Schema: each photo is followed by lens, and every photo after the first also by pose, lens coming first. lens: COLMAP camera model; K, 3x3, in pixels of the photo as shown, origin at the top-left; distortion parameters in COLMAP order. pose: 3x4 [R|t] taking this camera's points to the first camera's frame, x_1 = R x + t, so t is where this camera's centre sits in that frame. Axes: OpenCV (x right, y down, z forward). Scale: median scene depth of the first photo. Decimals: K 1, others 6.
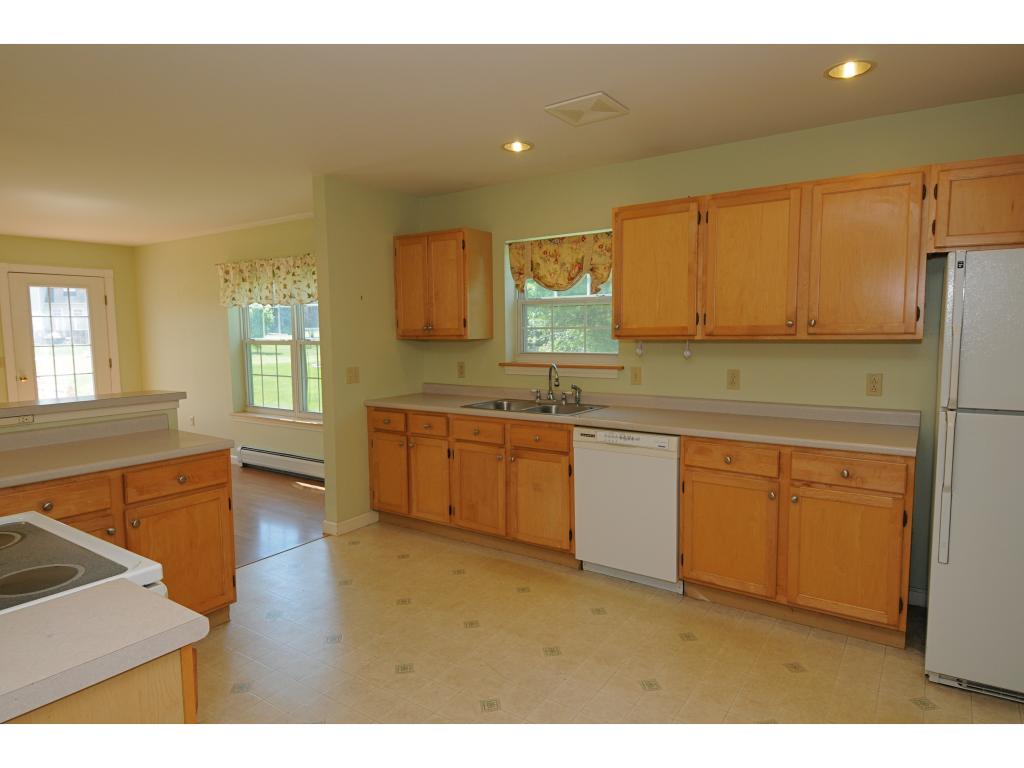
lens RADIAL K [[608.3, 0, 512.0], [0, 608.3, 384.0], [0, 0, 1]] dist [0.020202, -0.000049]
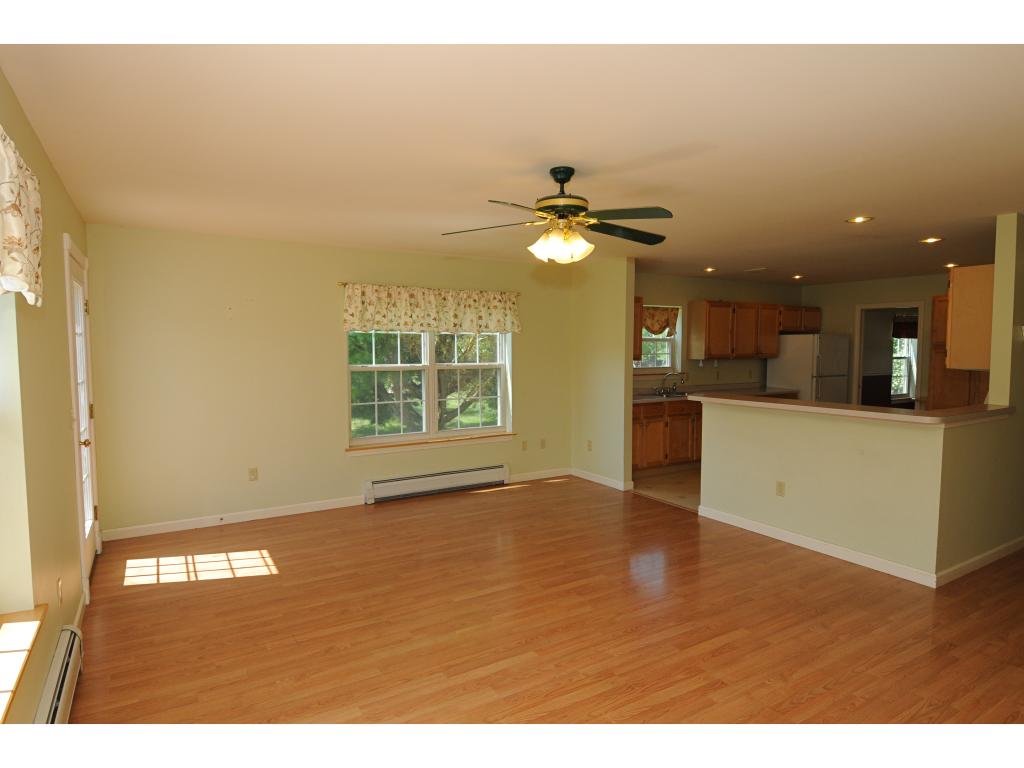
lens RADIAL K [[568.0, 0, 512.0], [0, 568.0, 384.0], [0, 0, 1]] dist [0.003247, -0.000866]
pose [[0.417322, -0.050212, 0.907370, -1.780166], [0.079708, 0.996647, 0.018493, -0.070397], [-0.905256, 0.064607, 0.419925, 0.696093]]
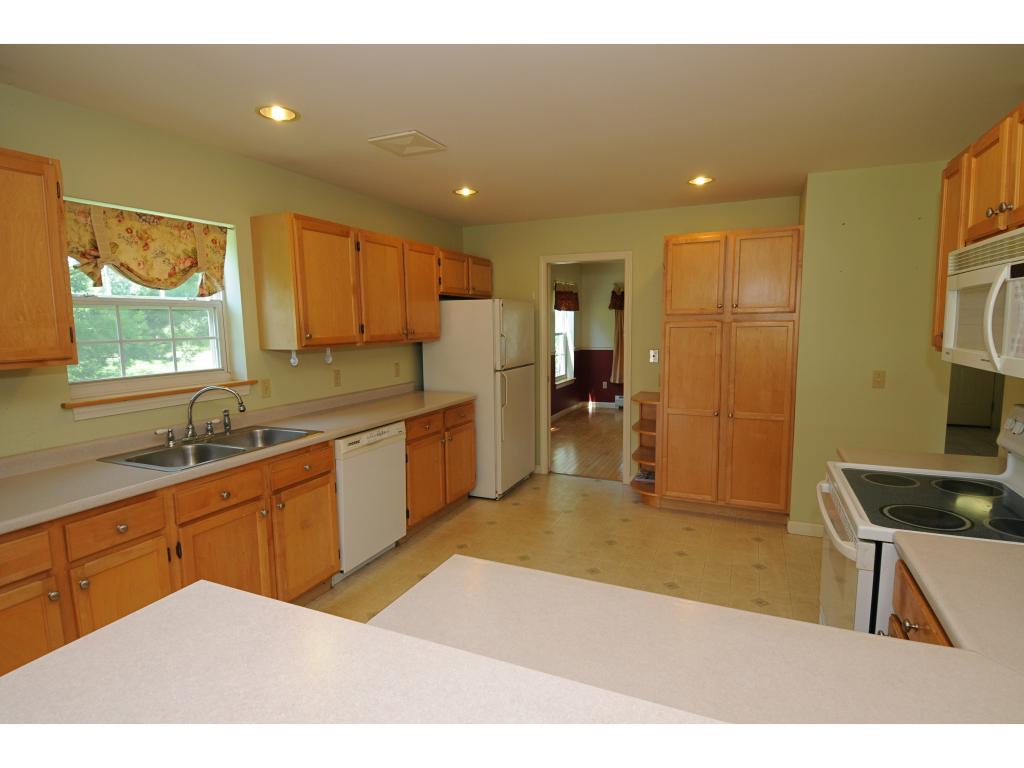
lens RADIAL K [[535.5, 0, 512.0], [0, 535.5, 384.0], [0, 0, 1]] dist [0.034013, -0.000386]
pose [[-0.186774, -0.100098, 0.977290, -0.666348], [0.103633, 0.987238, 0.120922, -0.079217], [-0.976921, 0.123865, -0.174017, 0.741086]]
